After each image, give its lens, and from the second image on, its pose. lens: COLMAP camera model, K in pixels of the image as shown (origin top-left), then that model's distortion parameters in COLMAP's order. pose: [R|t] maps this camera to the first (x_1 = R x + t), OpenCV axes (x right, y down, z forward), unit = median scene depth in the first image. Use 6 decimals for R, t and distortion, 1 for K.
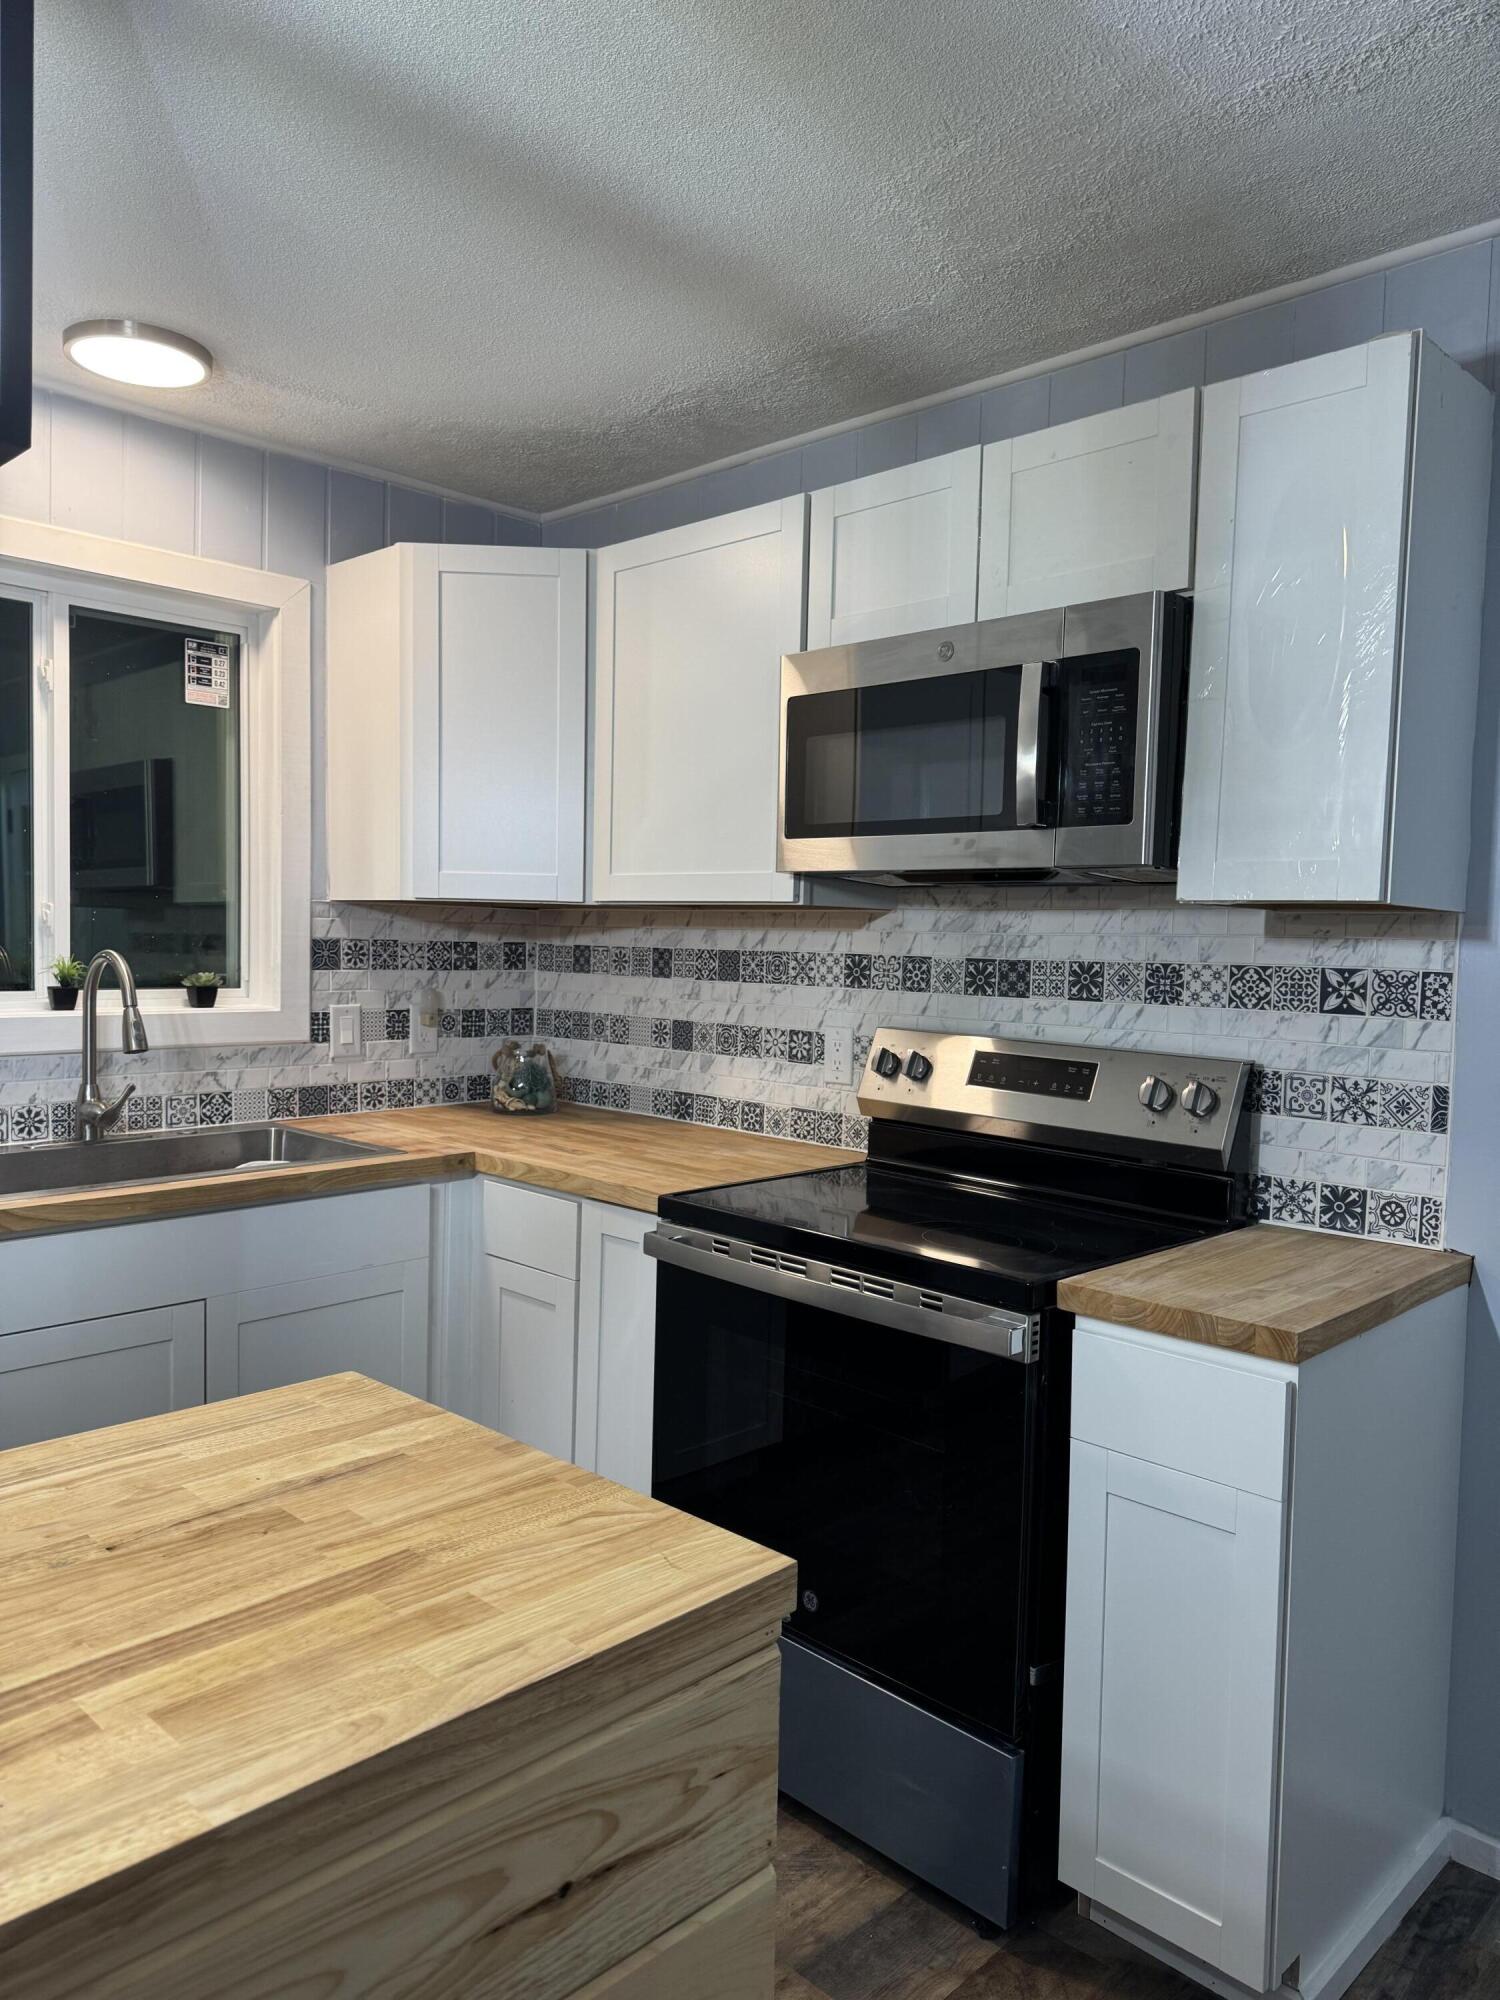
lens RADIAL K [[1420.0, 0, 755.0], [0, 1420.0, 1000.4], [0, 0, 1]] dist [-0.006527, -0.004578]
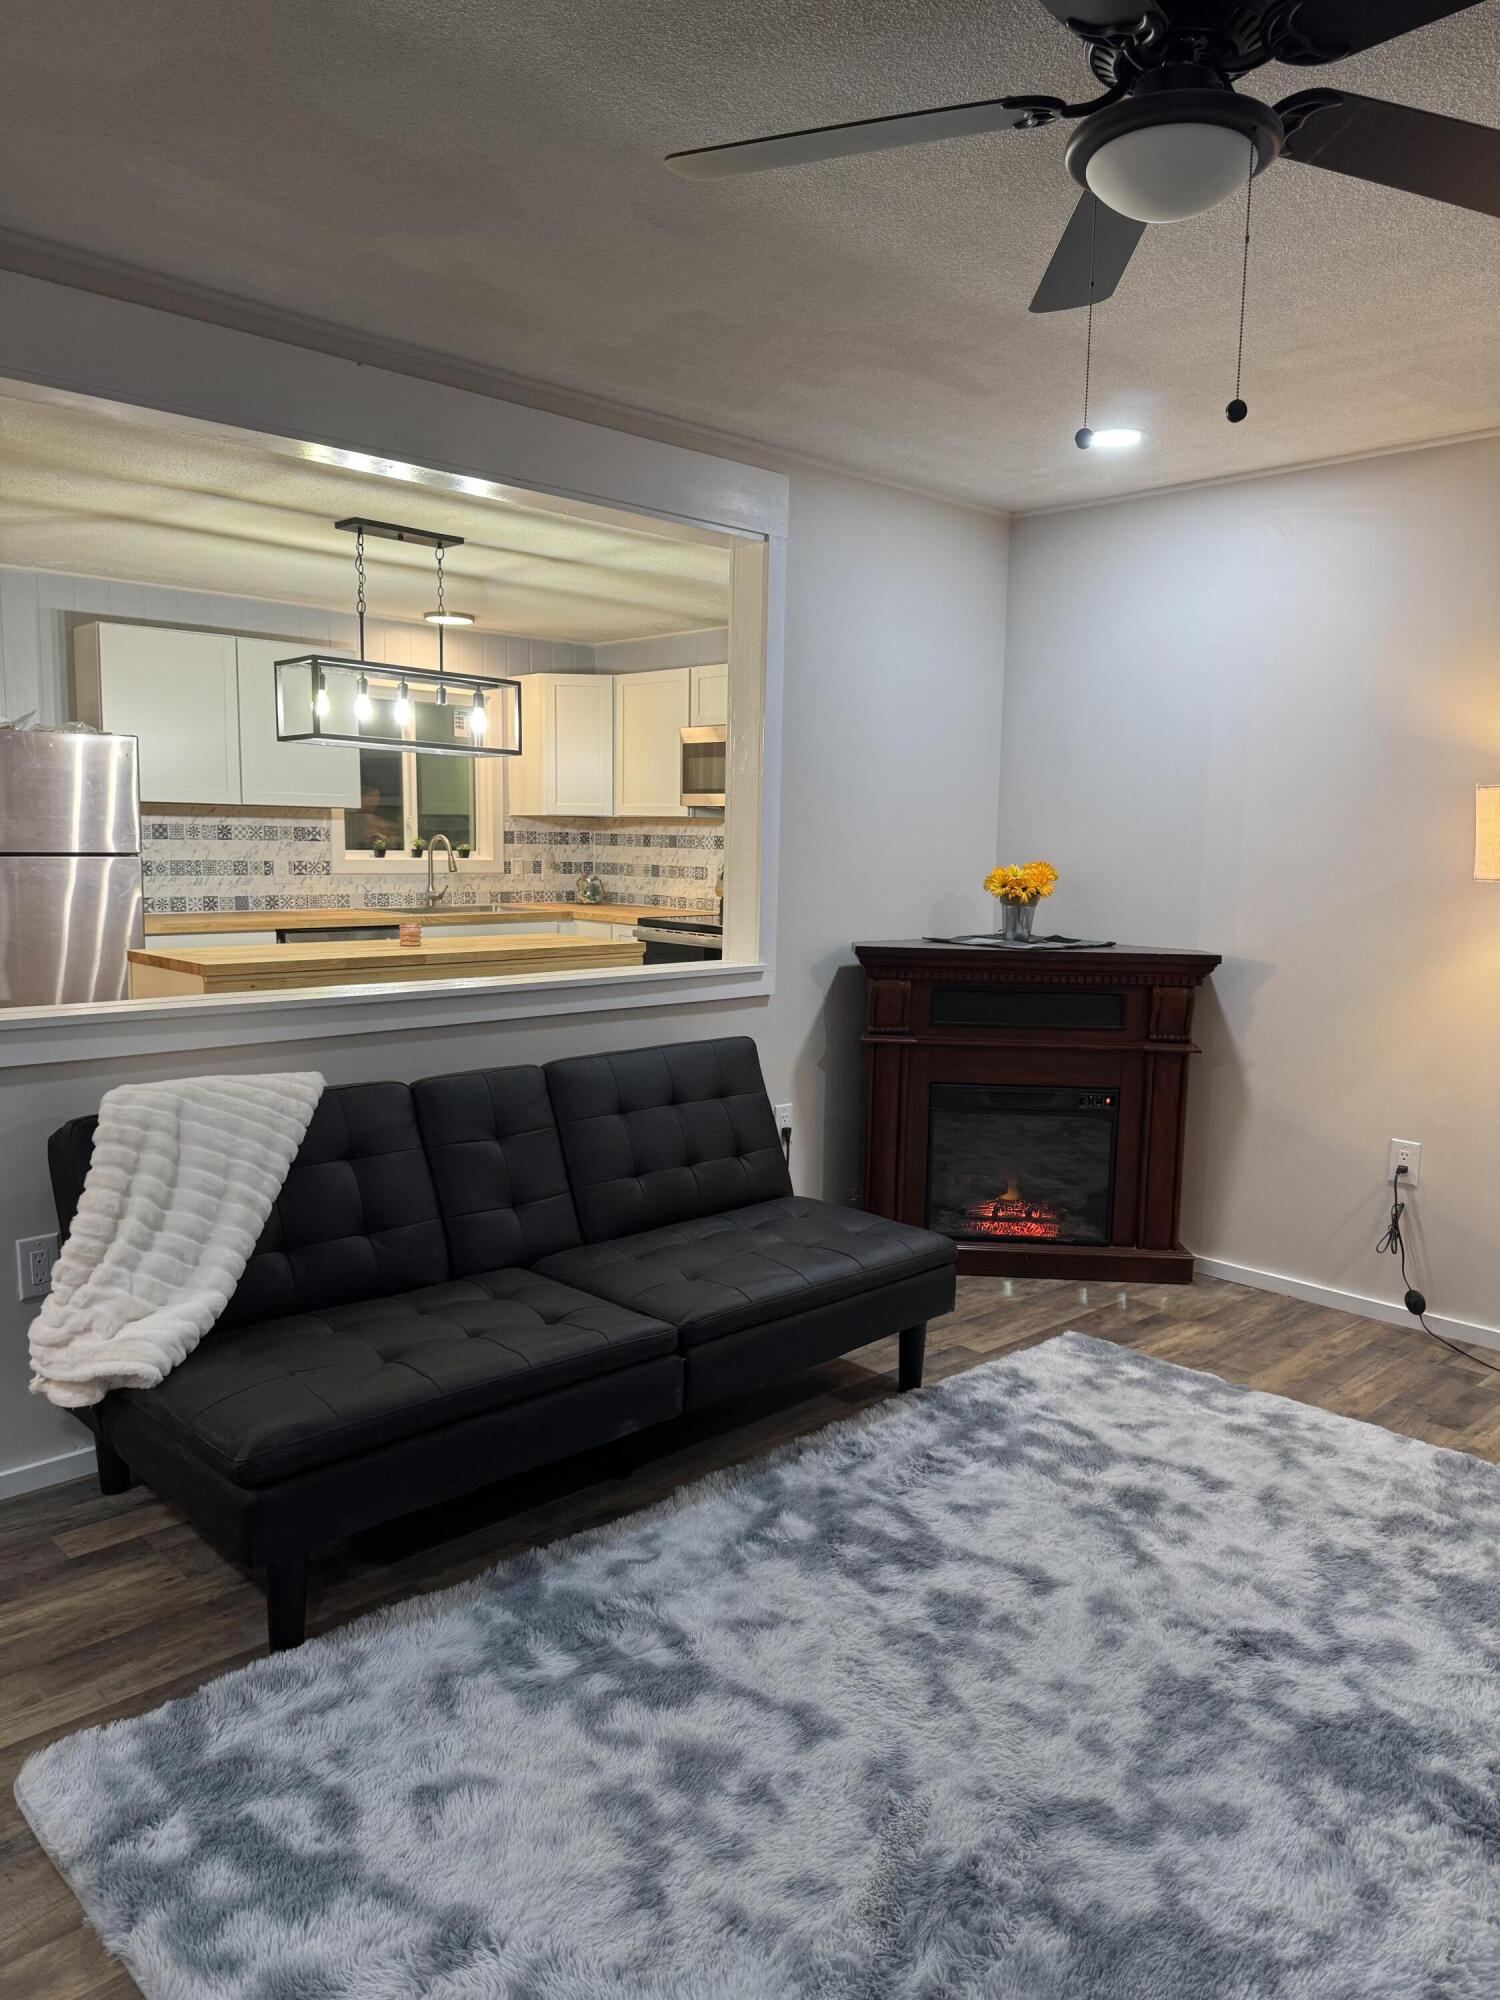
lens RADIAL K [[1420.0, 0, 747.8], [0, 1420.0, 1010.1], [0, 0, 1]] dist [-0.006527, -0.004578]
pose [[0.999267, 0.002327, -0.038221, 0.201154], [0.000637, 0.997004, 0.077350, 0.074587], [0.038286, -0.077318, 0.996271, -1.432638]]
